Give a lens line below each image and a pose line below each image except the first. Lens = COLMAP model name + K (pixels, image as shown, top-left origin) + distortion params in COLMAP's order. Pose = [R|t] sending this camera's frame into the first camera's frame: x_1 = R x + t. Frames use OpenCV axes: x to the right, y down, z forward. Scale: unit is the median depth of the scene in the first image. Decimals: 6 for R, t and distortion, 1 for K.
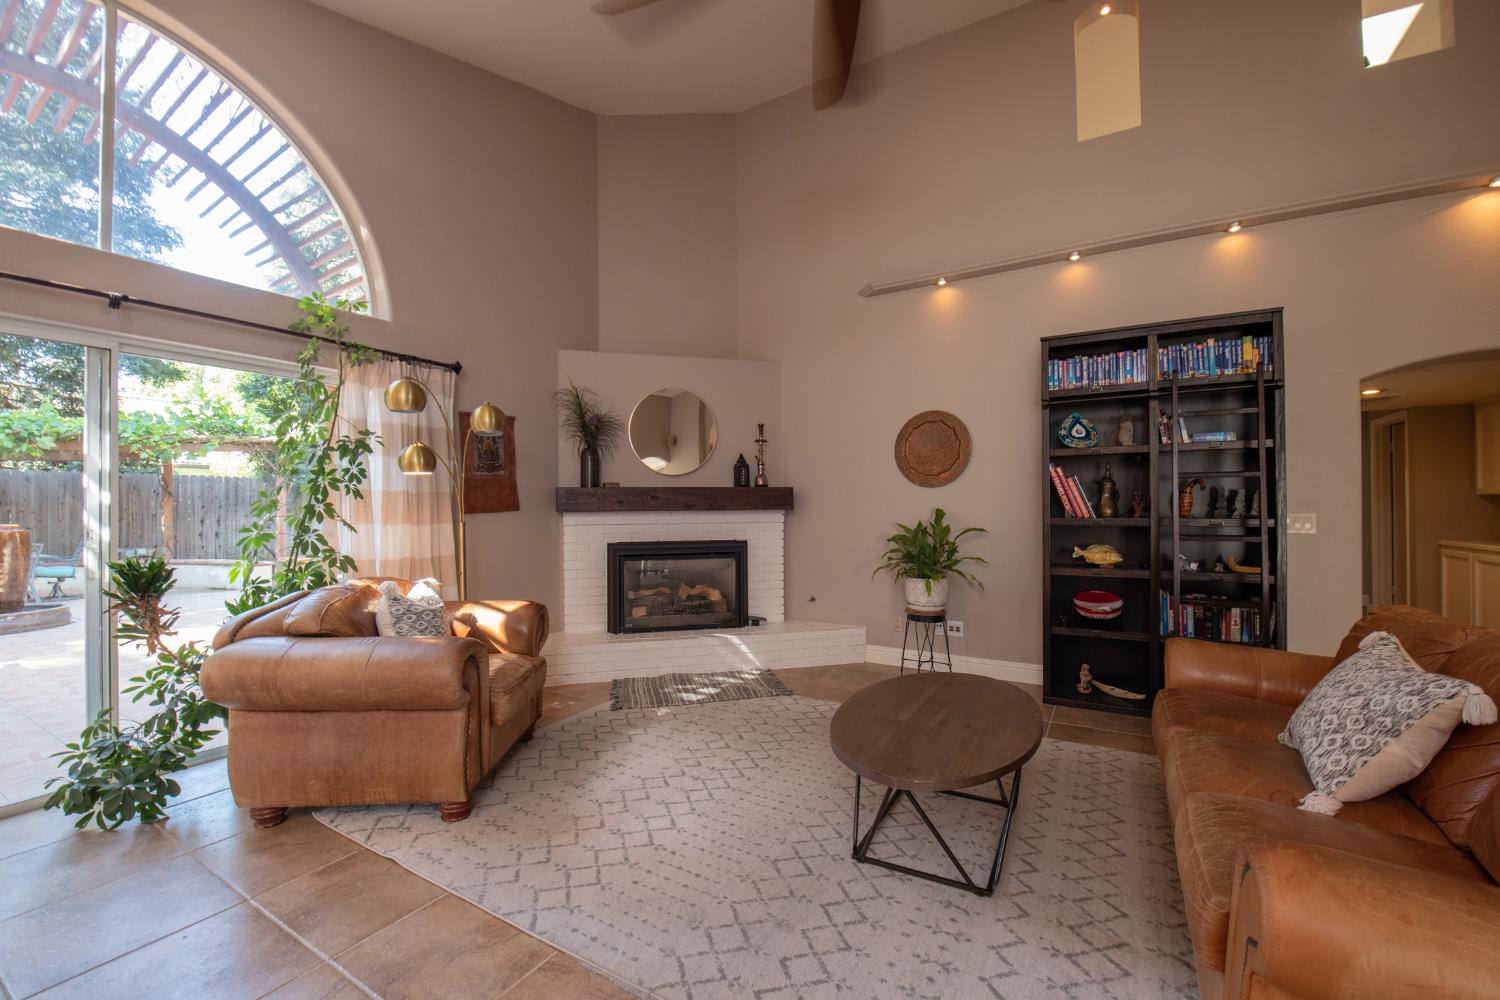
lens RADIAL K [[613.4, 0, 753.4], [0, 613.4, 502.5], [0, 0, 1]] dist [-0.012657, -0.003530]
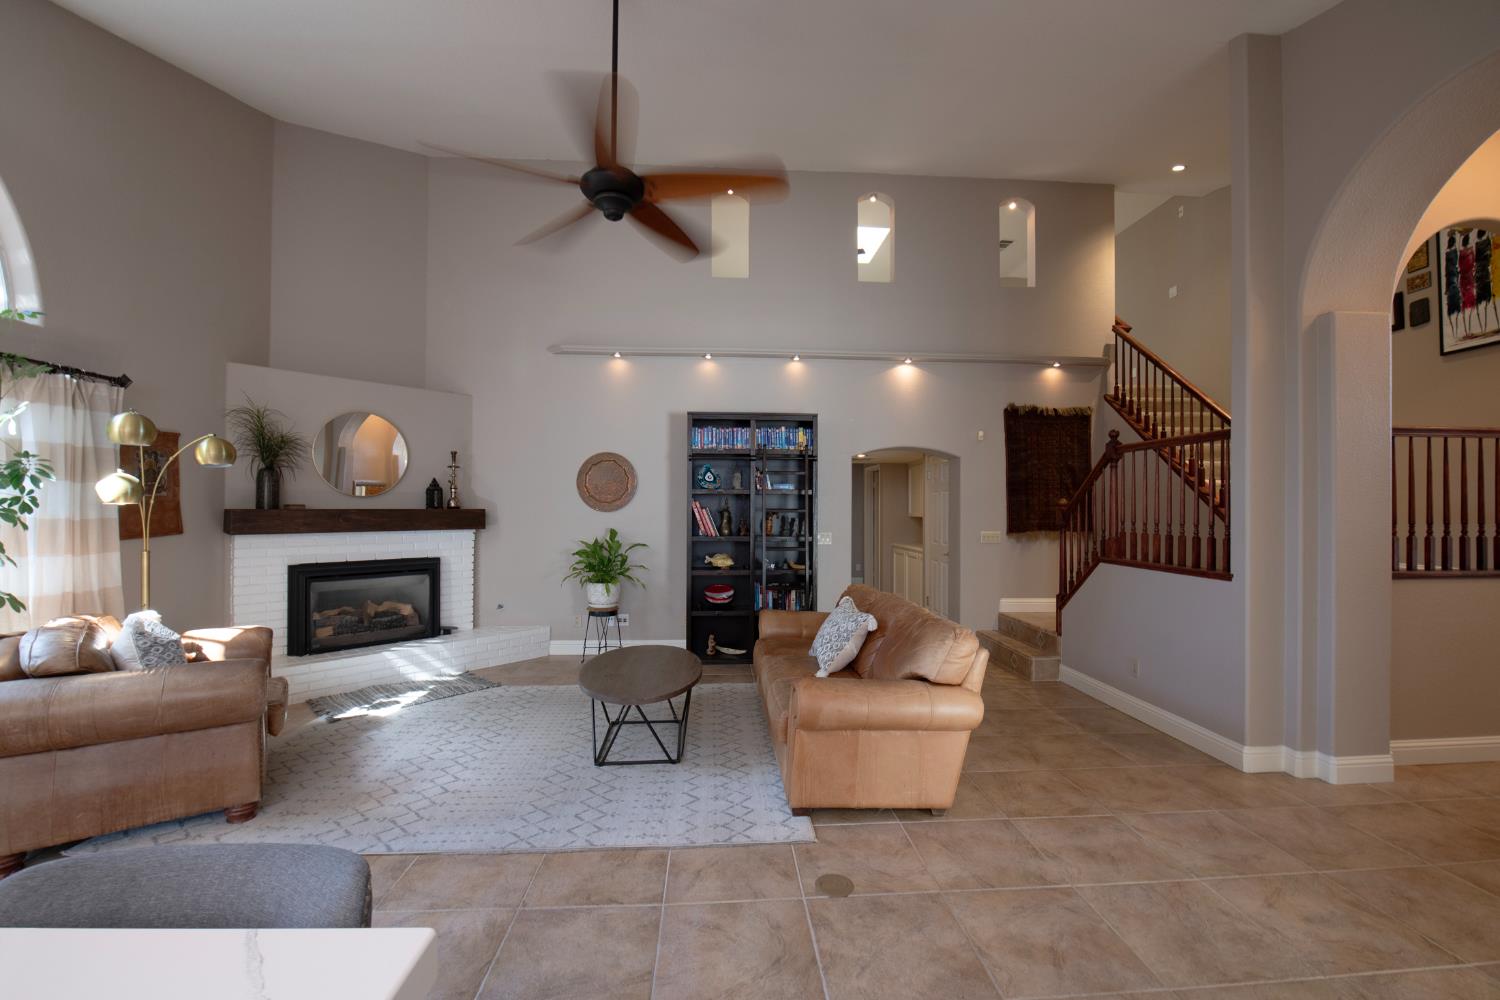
lens RADIAL K [[613.4, 0, 753.4], [0, 613.4, 502.5], [0, 0, 1]] dist [-0.012657, -0.003530]
pose [[0.824916, 0.015745, 0.565036, -0.244198], [-0.012838, 0.999876, -0.009119, -0.049343], [-0.565110, 0.000268, 0.825016, -0.318642]]
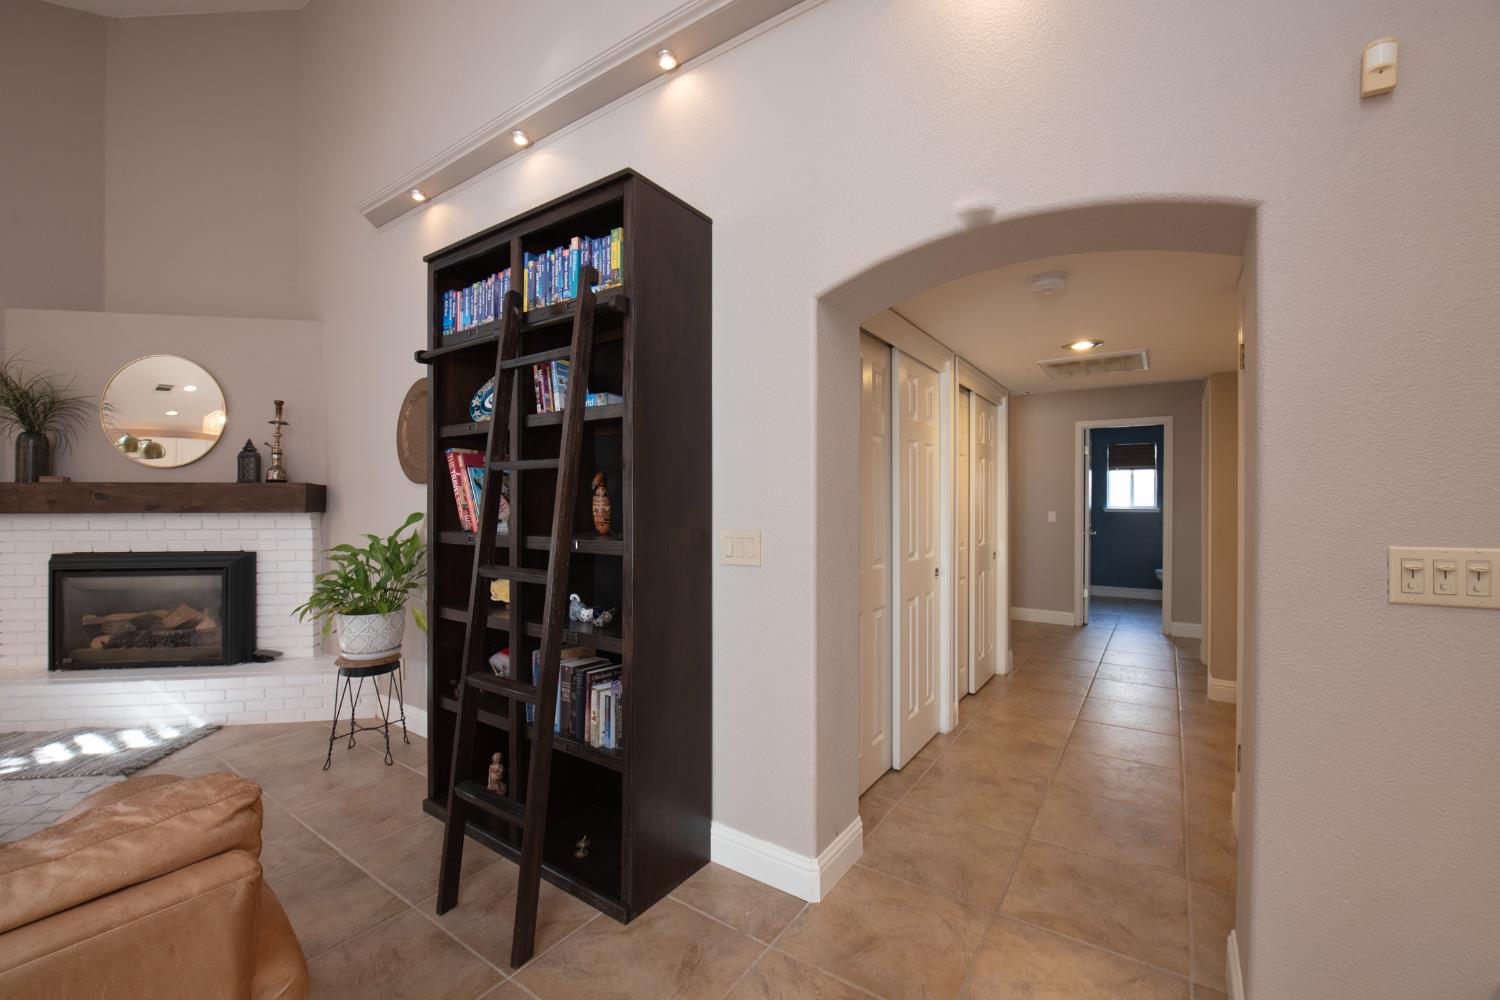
lens RADIAL K [[613.4, 0, 753.4], [0, 613.4, 502.5], [0, 0, 1]] dist [-0.012657, -0.003530]
pose [[0.997944, 0.005549, -0.063847, 0.972219], [-0.004964, 0.999944, 0.009326, -0.015099], [0.063895, -0.008990, 0.997916, 0.409190]]
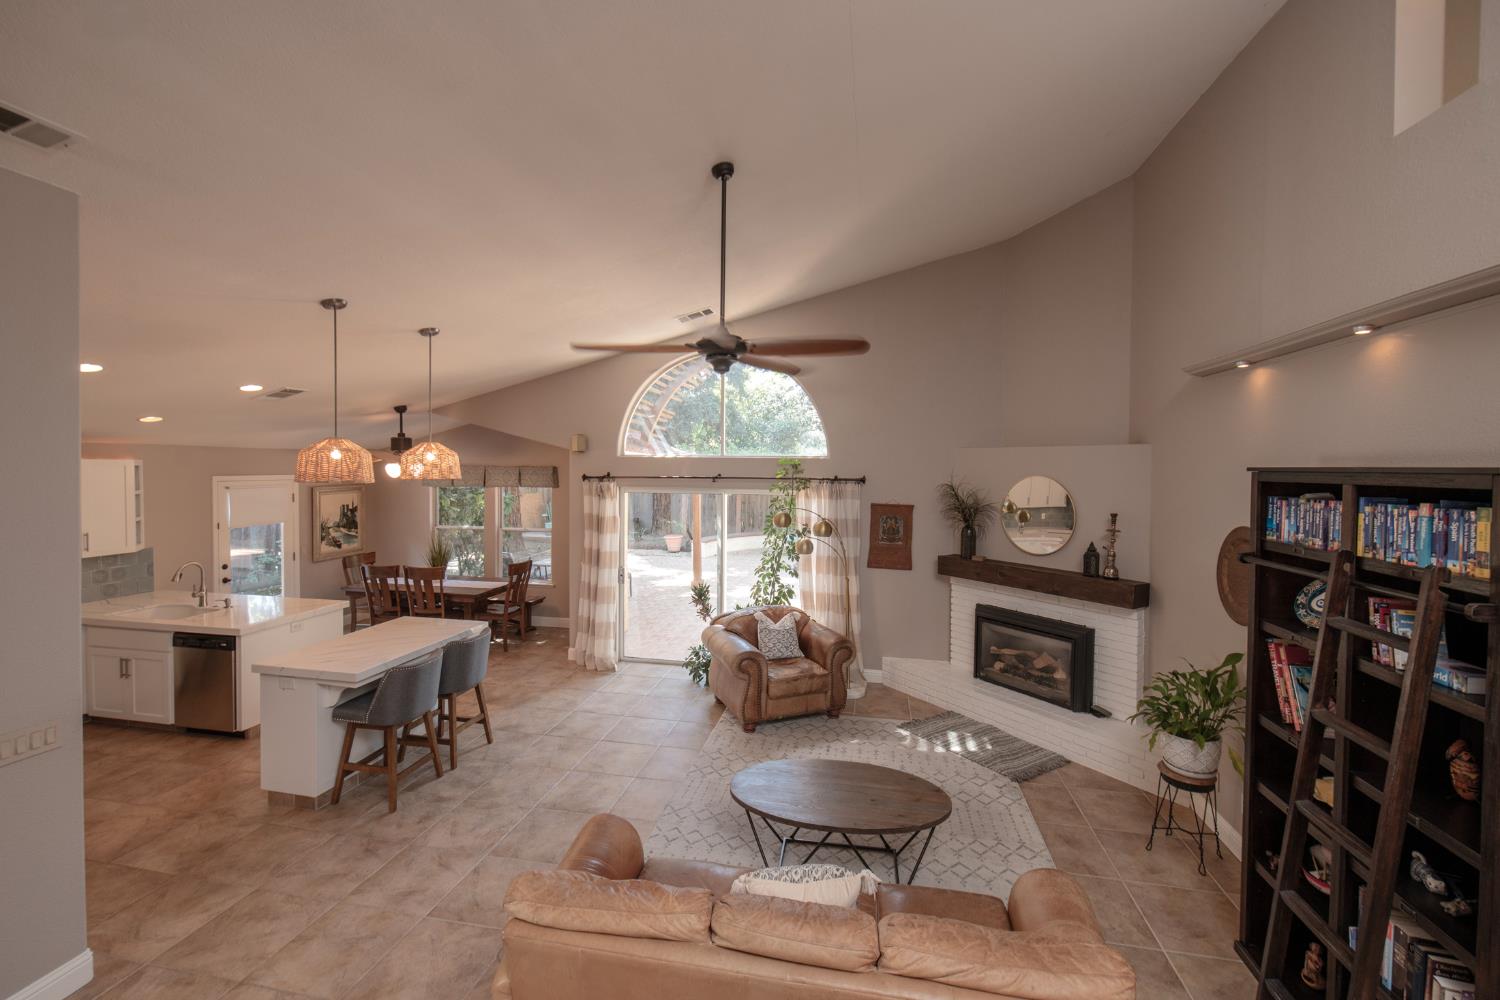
lens RADIAL K [[620.3, 0, 748.9], [0, 620.3, 475.8], [0, 0, 1]] dist [0.000051, -0.000953]
pose [[0.332509, 0.023955, -0.942796, 1.099783], [-0.005680, 0.999710, 0.023397, -0.307041], [0.943083, -0.002425, 0.332549, 0.194407]]
